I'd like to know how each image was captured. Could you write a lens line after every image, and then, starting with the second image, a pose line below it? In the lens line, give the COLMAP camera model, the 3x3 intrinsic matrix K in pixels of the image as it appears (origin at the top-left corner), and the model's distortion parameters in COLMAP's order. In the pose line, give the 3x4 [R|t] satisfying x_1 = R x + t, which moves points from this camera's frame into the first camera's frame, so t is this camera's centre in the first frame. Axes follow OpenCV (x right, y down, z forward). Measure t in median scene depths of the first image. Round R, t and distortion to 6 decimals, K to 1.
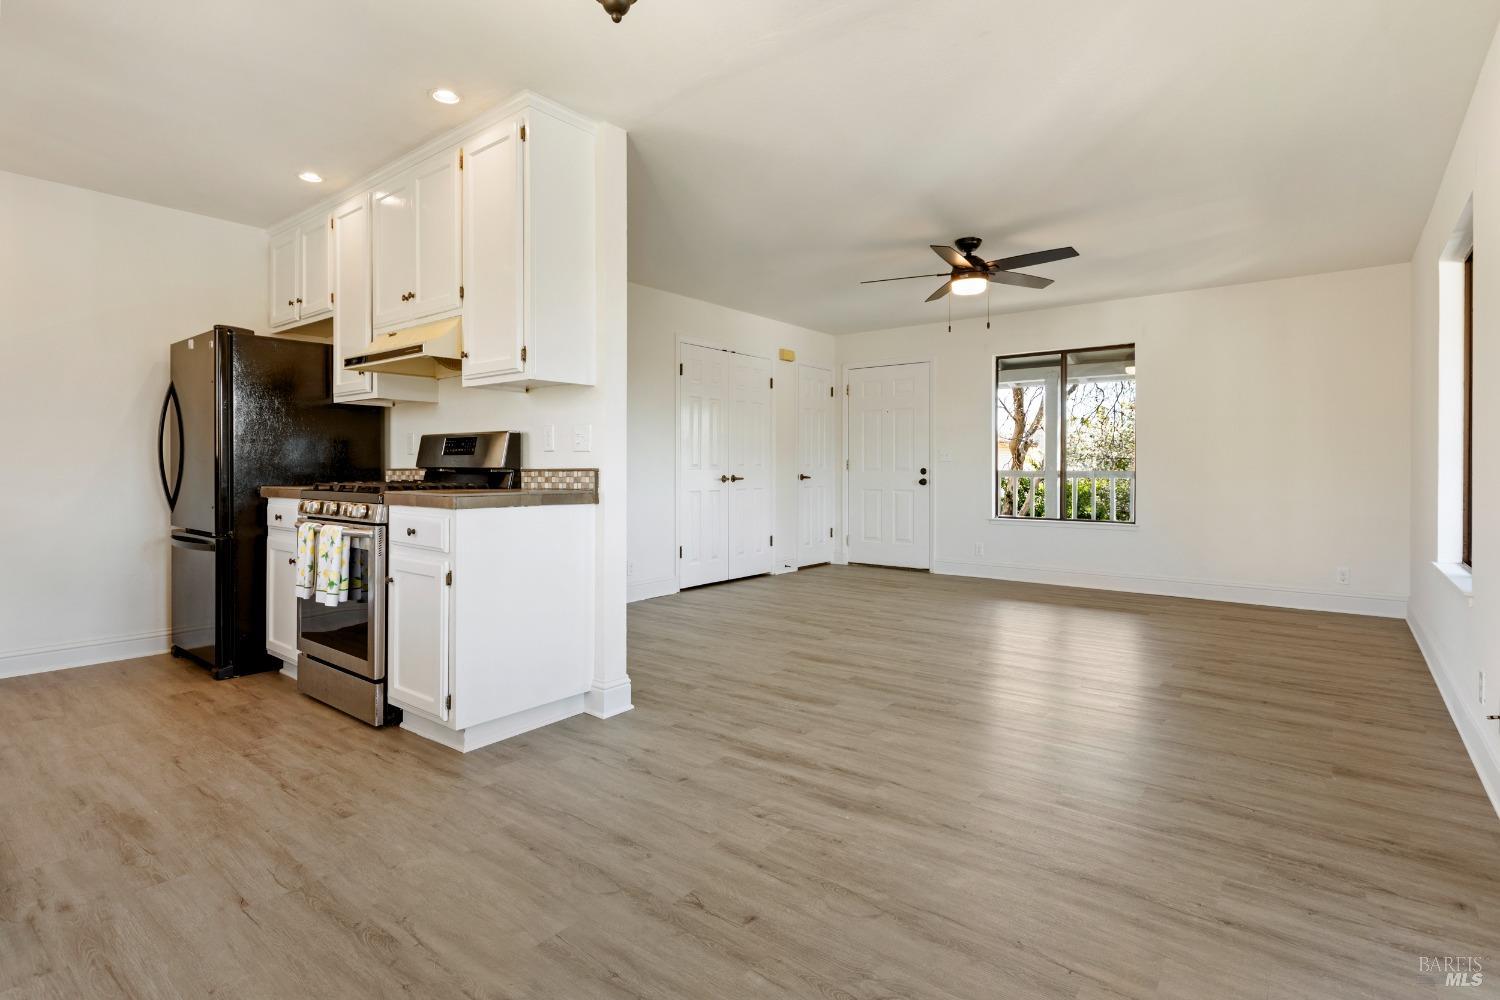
lens RADIAL K [[737.4, 0, 754.8], [0, 737.4, 487.8], [0, 0, 1]] dist [-0.002228, -0.001077]
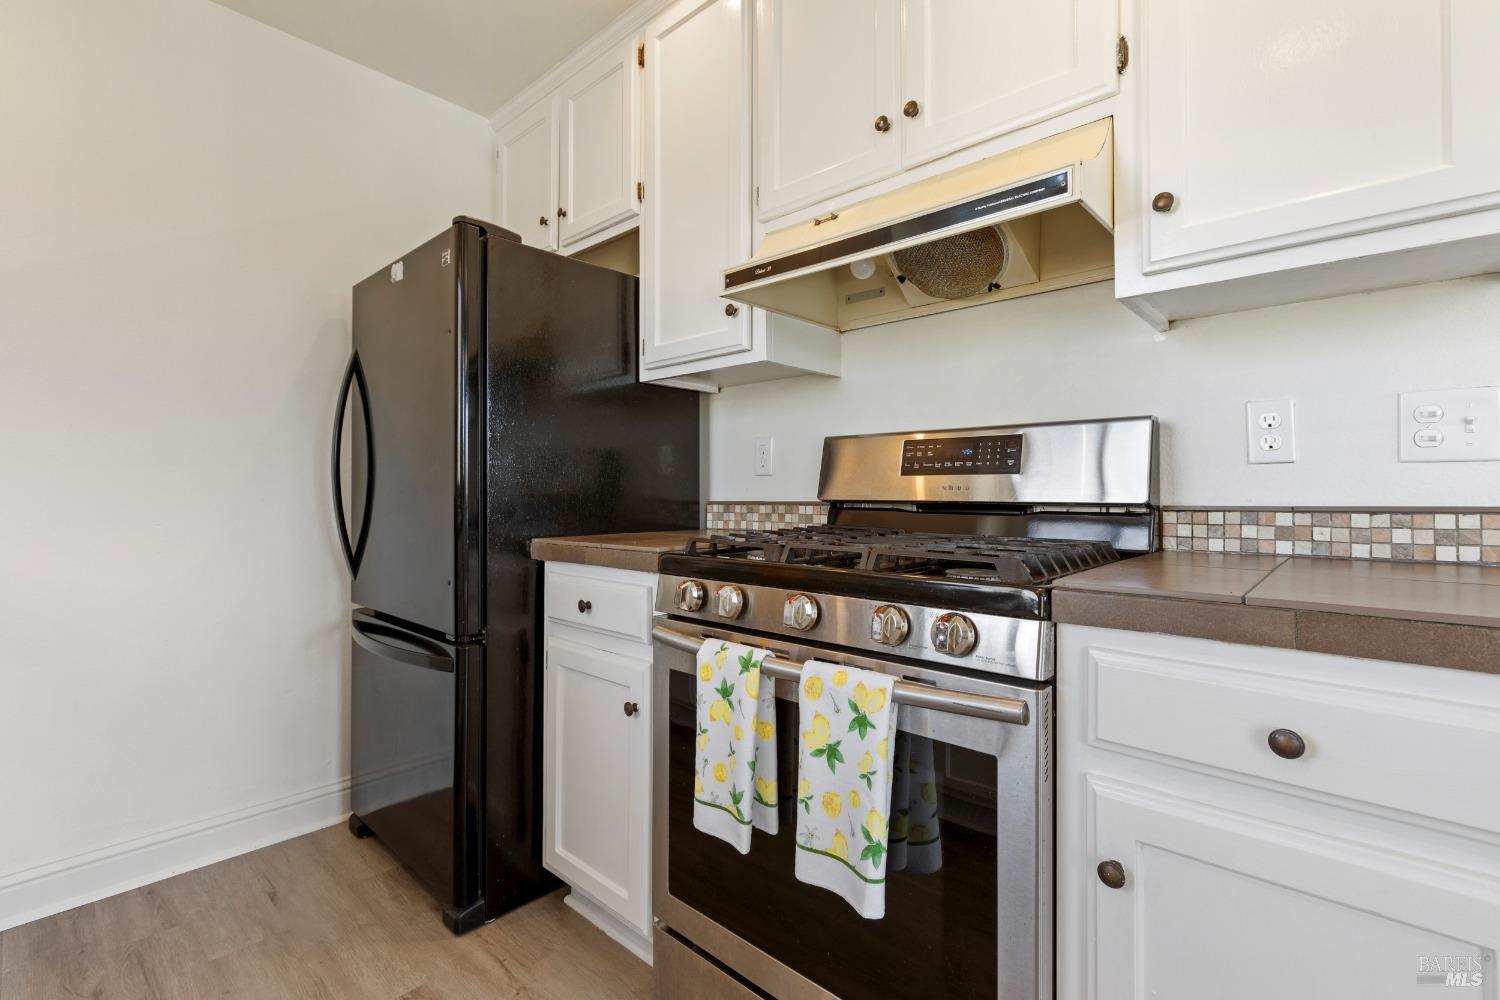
lens RADIAL K [[672.5, 0, 745.7], [0, 672.5, 495.5], [0, 0, 1]] dist [0.001654, 0.000916]
pose [[0.997284, -0.003921, -0.073546, -0.477809], [0.002470, 0.999801, -0.019803, -0.021831], [0.073609, 0.019568, 0.997095, 0.532645]]
